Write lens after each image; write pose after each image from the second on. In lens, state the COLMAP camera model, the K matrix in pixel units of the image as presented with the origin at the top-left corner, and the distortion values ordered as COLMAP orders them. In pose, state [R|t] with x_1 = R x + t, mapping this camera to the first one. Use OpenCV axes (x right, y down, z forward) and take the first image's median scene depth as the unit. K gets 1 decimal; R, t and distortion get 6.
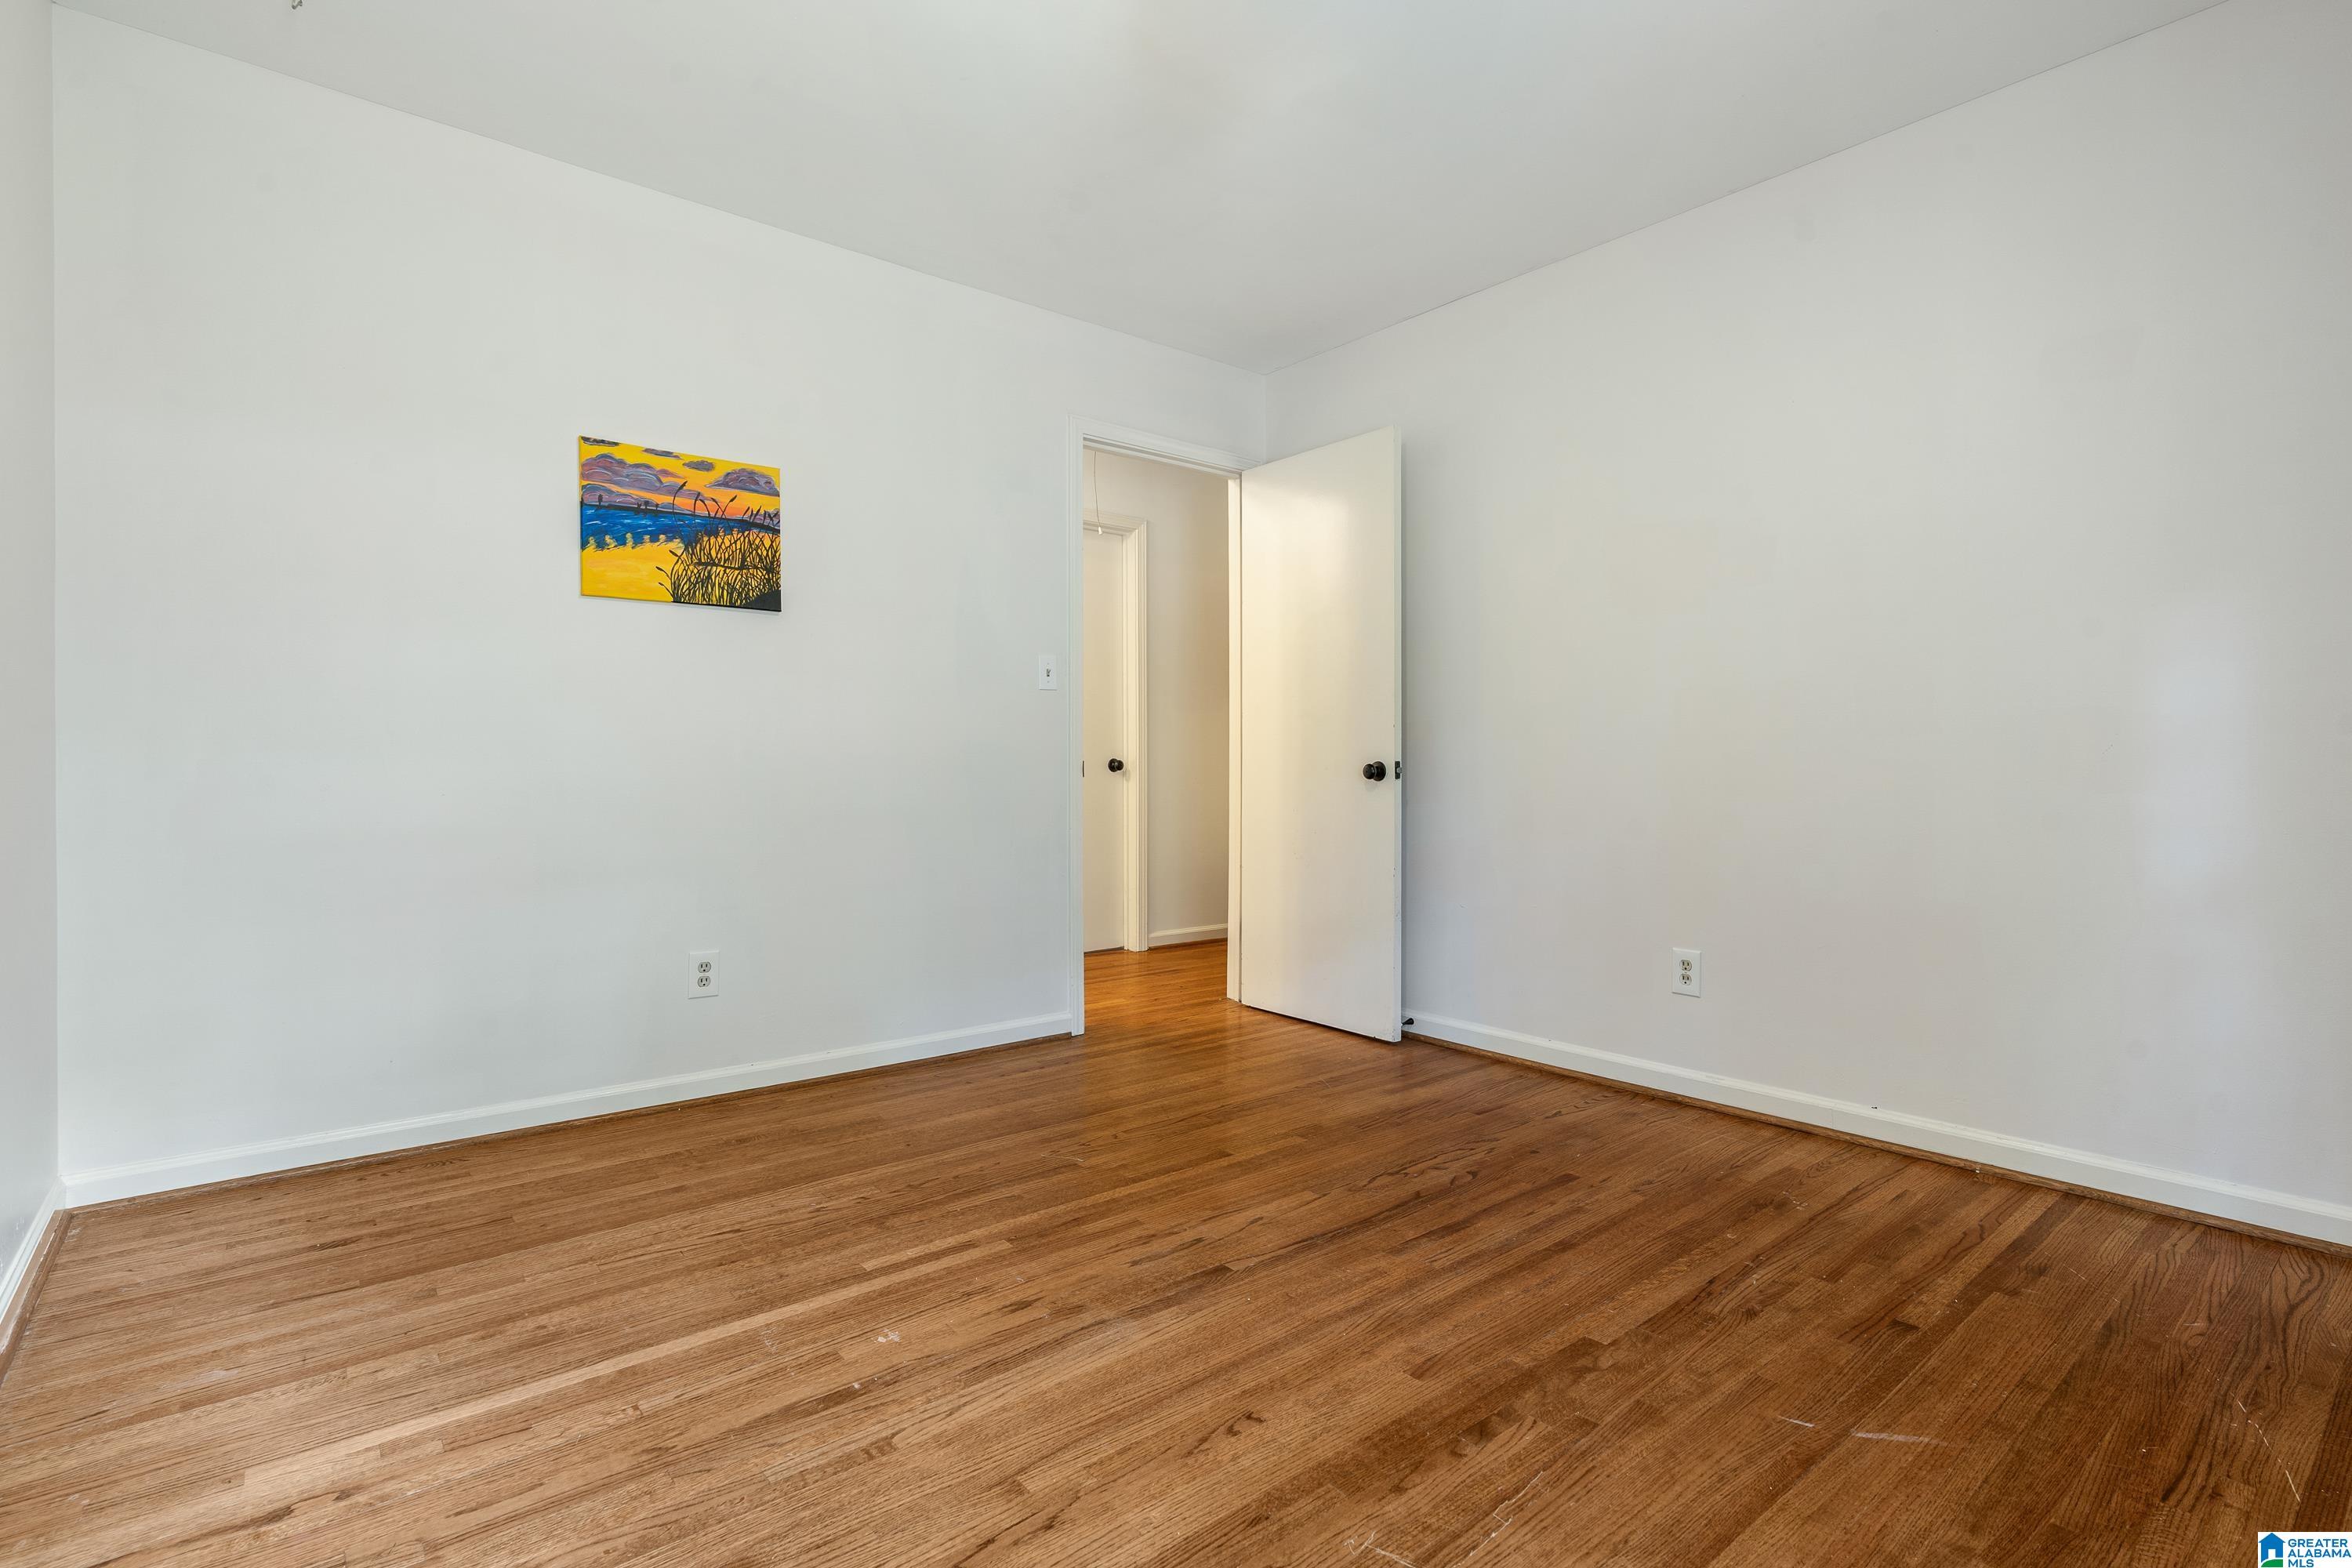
lens RADIAL K [[1135.9, 0, 1180.5], [0, 1135.9, 775.6], [0, 0, 1]] dist [-0.000895, 0.002023]
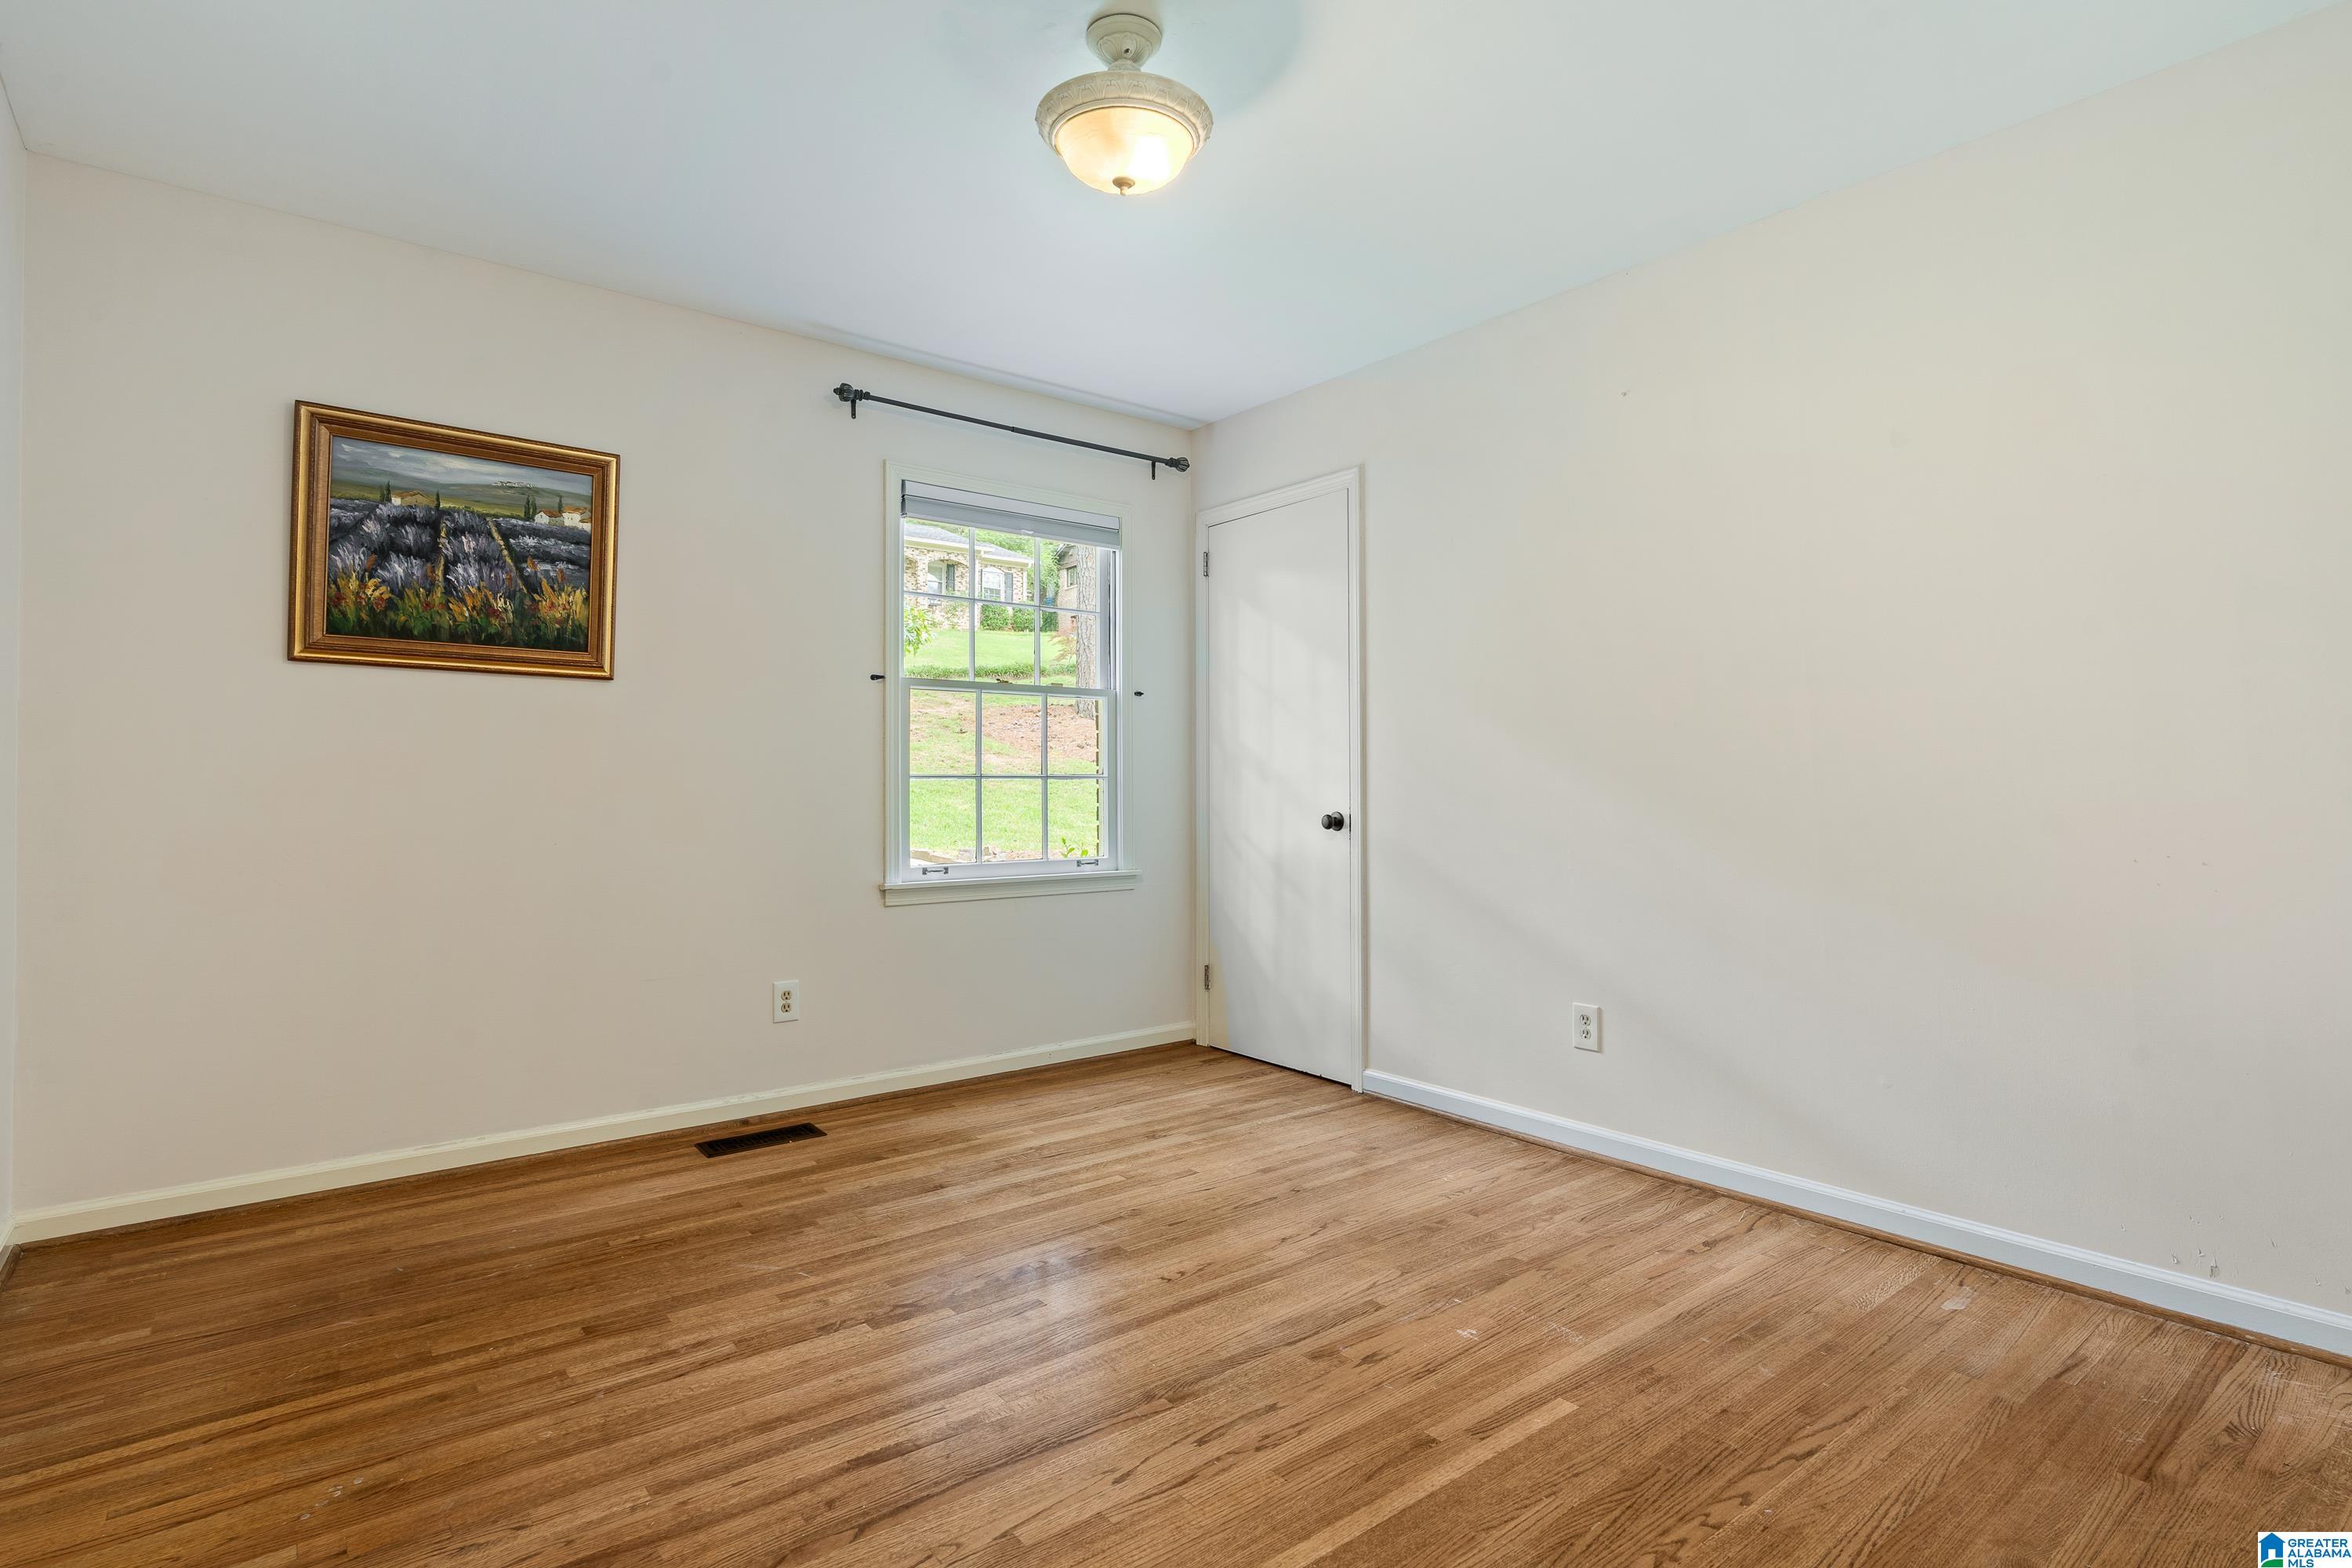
lens RADIAL K [[1135.9, 0, 1172.4], [0, 1135.9, 781.2], [0, 0, 1]] dist [-0.000895, 0.002023]
pose [[-0.999840, 0.001068, 0.017876, 0.022852], [0.001133, 0.999993, 0.003634, -0.068864], [-0.017872, 0.003653, -0.999834, 1.923997]]
